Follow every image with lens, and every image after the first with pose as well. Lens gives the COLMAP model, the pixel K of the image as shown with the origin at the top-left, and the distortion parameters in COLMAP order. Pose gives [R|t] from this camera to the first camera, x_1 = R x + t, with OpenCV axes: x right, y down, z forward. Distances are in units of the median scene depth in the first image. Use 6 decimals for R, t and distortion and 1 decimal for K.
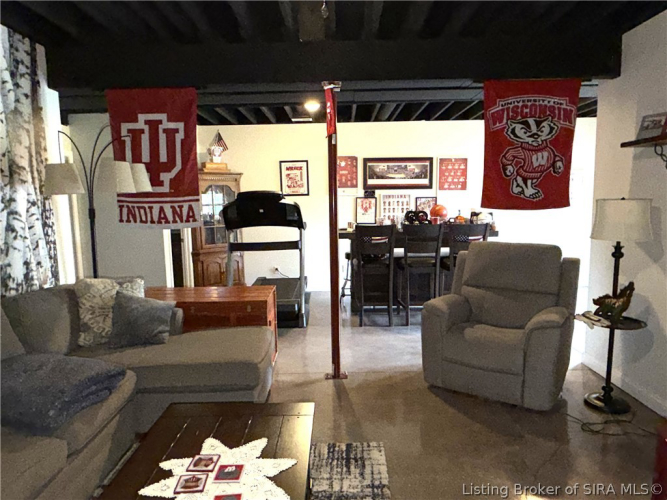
lens RADIAL K [[452.8, 0, 333.5], [0, 452.8, 250.0], [0, 0, 1]] dist [-0.000595, 0.002672]
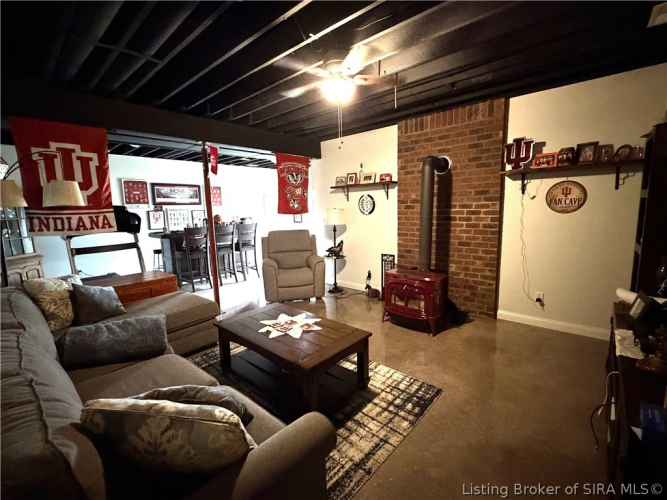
lens RADIAL K [[332.8, 0, 333.5], [0, 332.8, 250.0], [0, 0, 1]] dist [-0.000089, 0.000277]
pose [[0.628779, -0.098840, 0.771276, -0.663074], [0.102145, 0.993792, 0.044082, 0.028045], [-0.770846, 0.051064, 0.634972, -0.143020]]
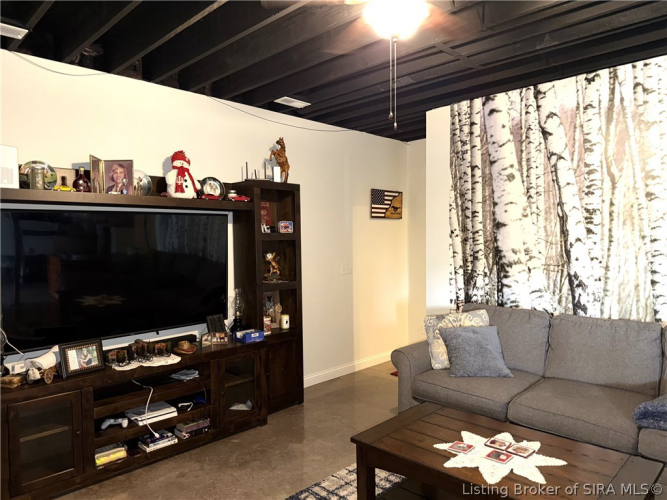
lens RADIAL K [[452.8, 0, 333.5], [0, 452.8, 250.0], [0, 0, 1]] dist [-0.000595, 0.002672]
pose [[-0.676555, 0.035998, -0.735511, 0.465277], [-0.067285, 0.991604, 0.110423, -0.086388], [0.733311, 0.124197, -0.668453, 0.677906]]
